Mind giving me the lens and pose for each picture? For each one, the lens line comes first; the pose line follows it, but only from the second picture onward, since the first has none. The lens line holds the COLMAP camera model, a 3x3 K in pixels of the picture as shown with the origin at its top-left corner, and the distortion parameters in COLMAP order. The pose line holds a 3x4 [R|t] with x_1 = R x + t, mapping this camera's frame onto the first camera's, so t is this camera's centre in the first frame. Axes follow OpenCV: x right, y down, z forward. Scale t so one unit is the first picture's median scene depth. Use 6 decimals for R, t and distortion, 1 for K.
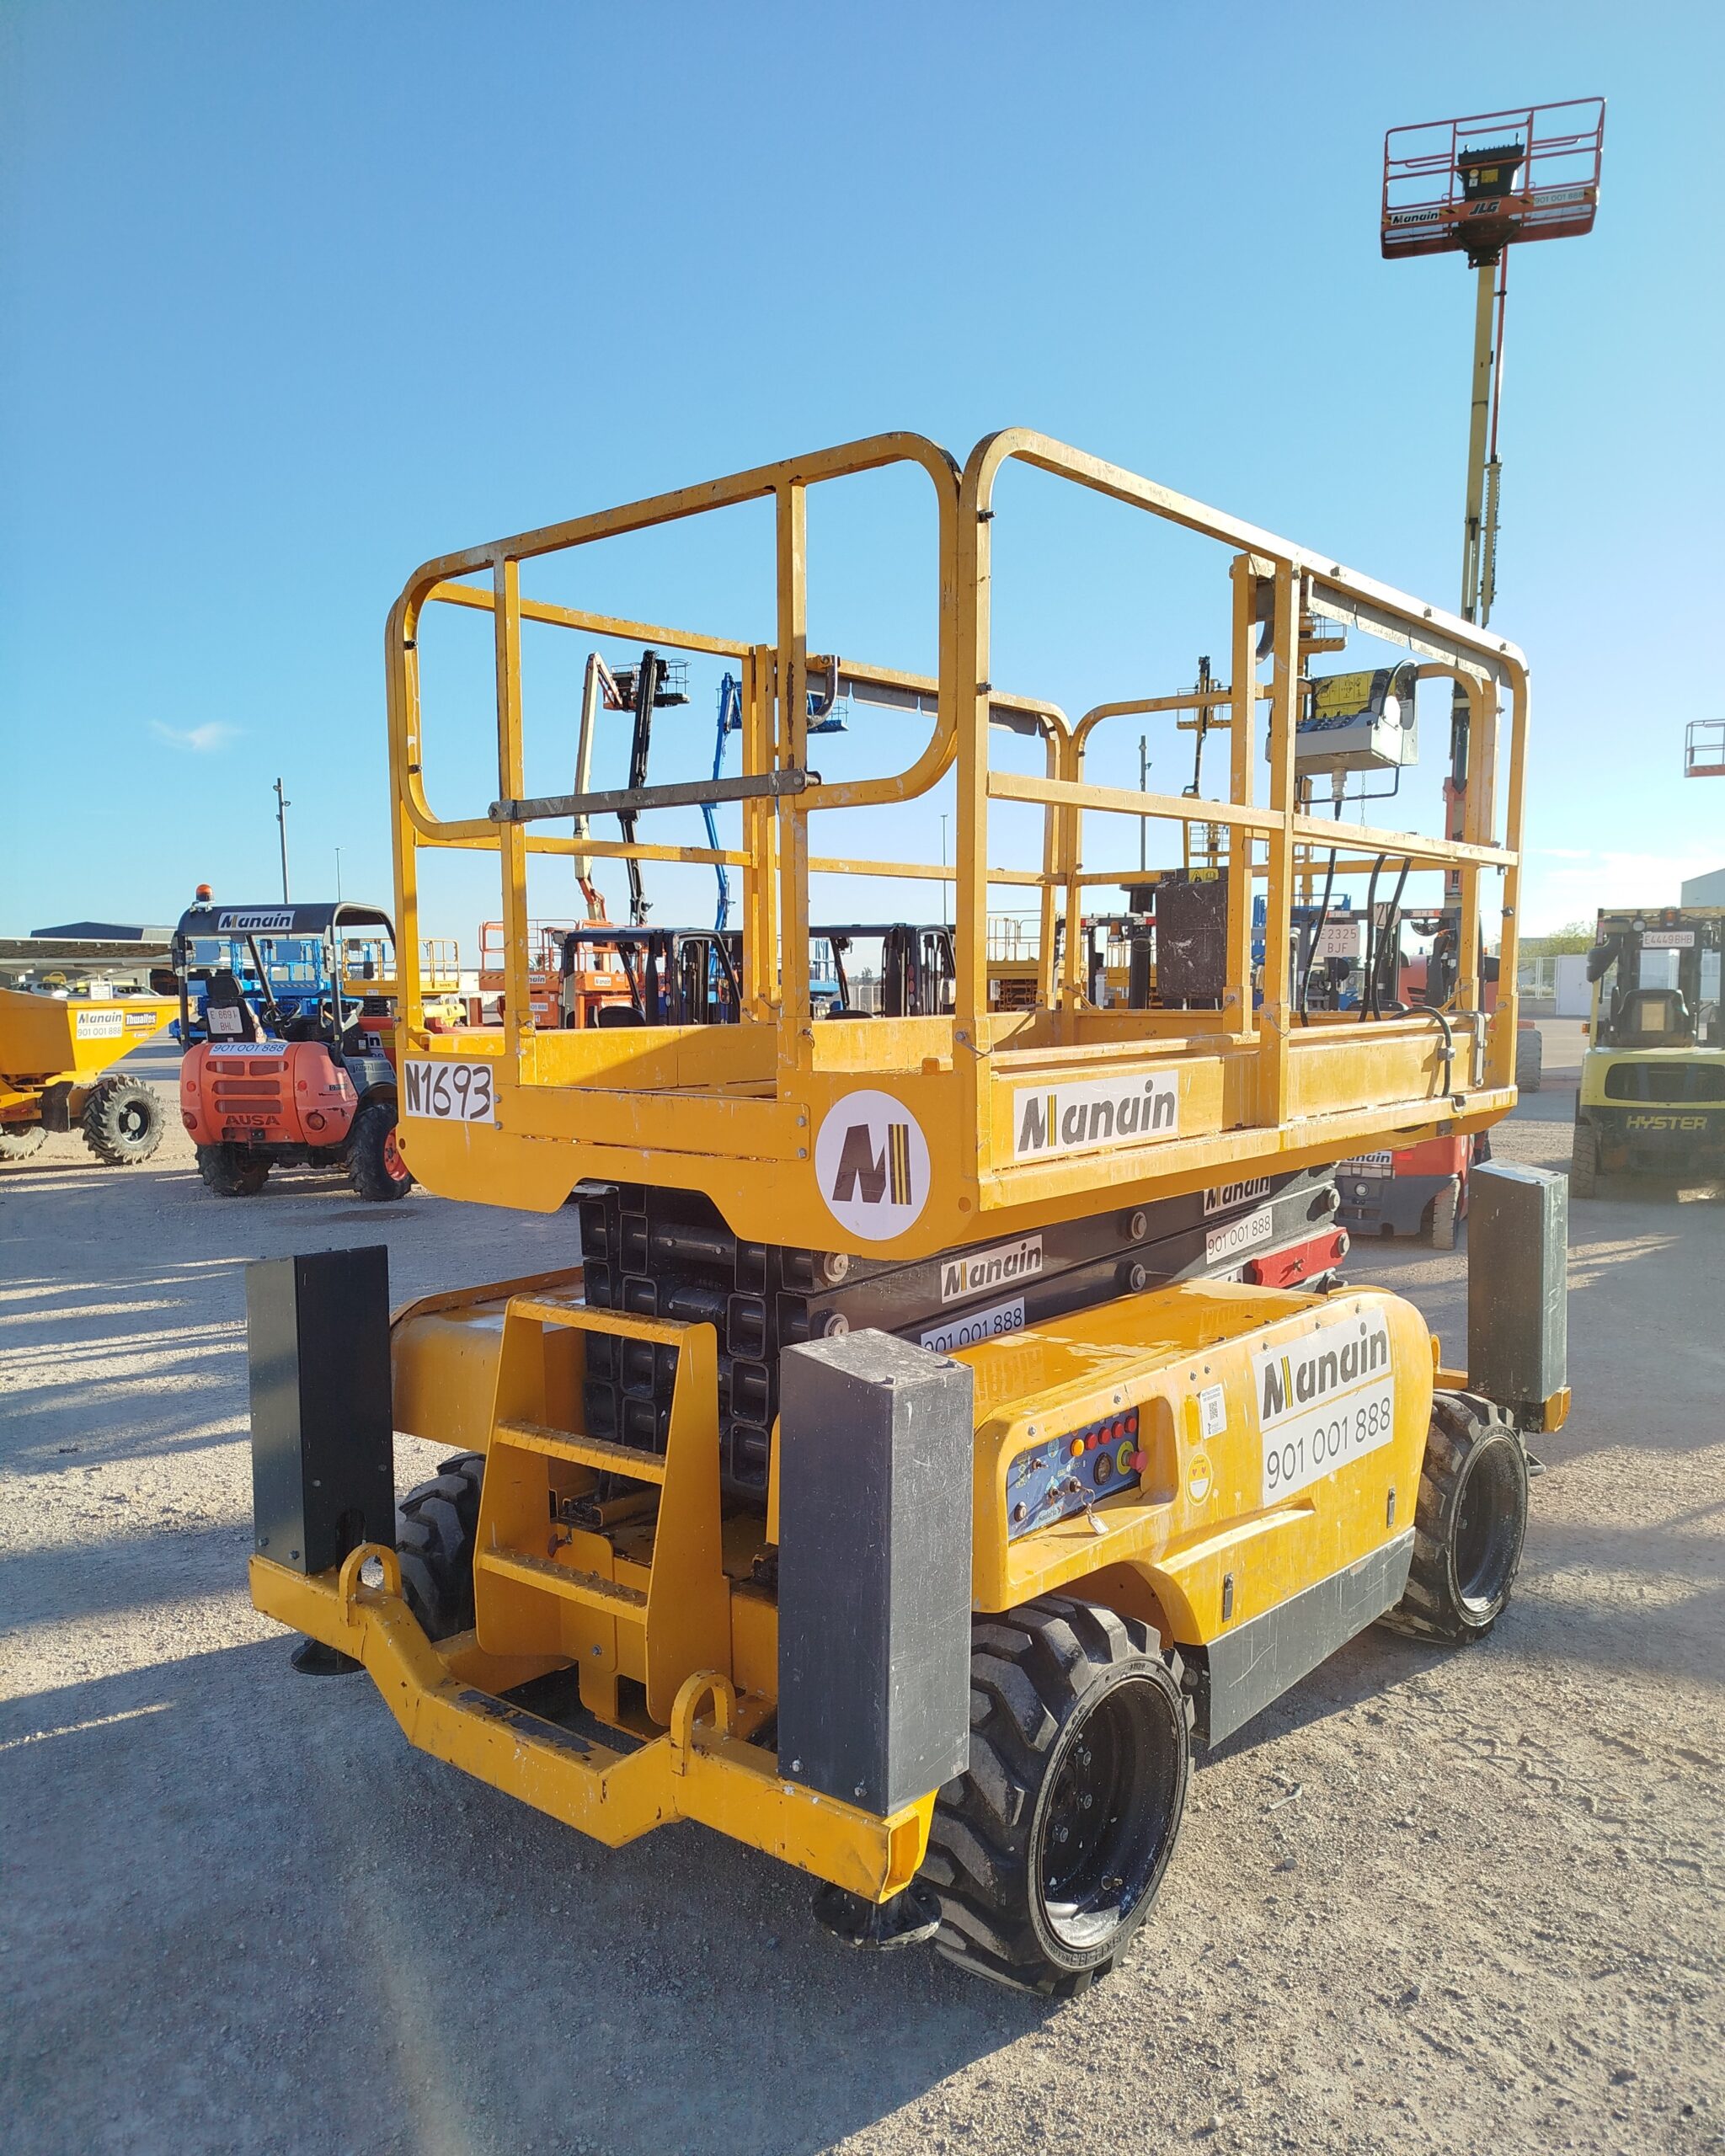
lens RADIAL K [[1638.6, 0, 863.3], [0, 1638.6, 1090.8], [0, 0, 1]] dist [0.006638, 0.000907]
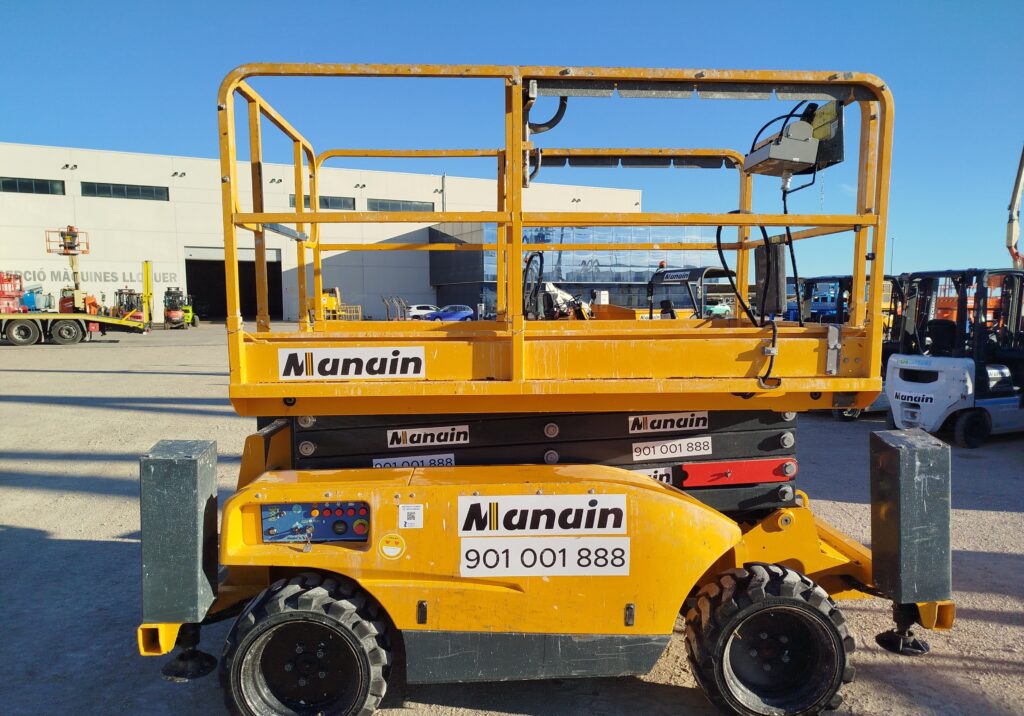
lens RADIAL K [[742.5, 0, 512.0], [0, 742.5, 357.5], [0, 0, 1]] dist [0.009232, 0.001413]
pose [[0.679585, 0.059586, -0.731172, 0.868396], [-0.054417, 0.998044, 0.030757, -0.030866], [0.731575, 0.018886, 0.681499, 0.424280]]
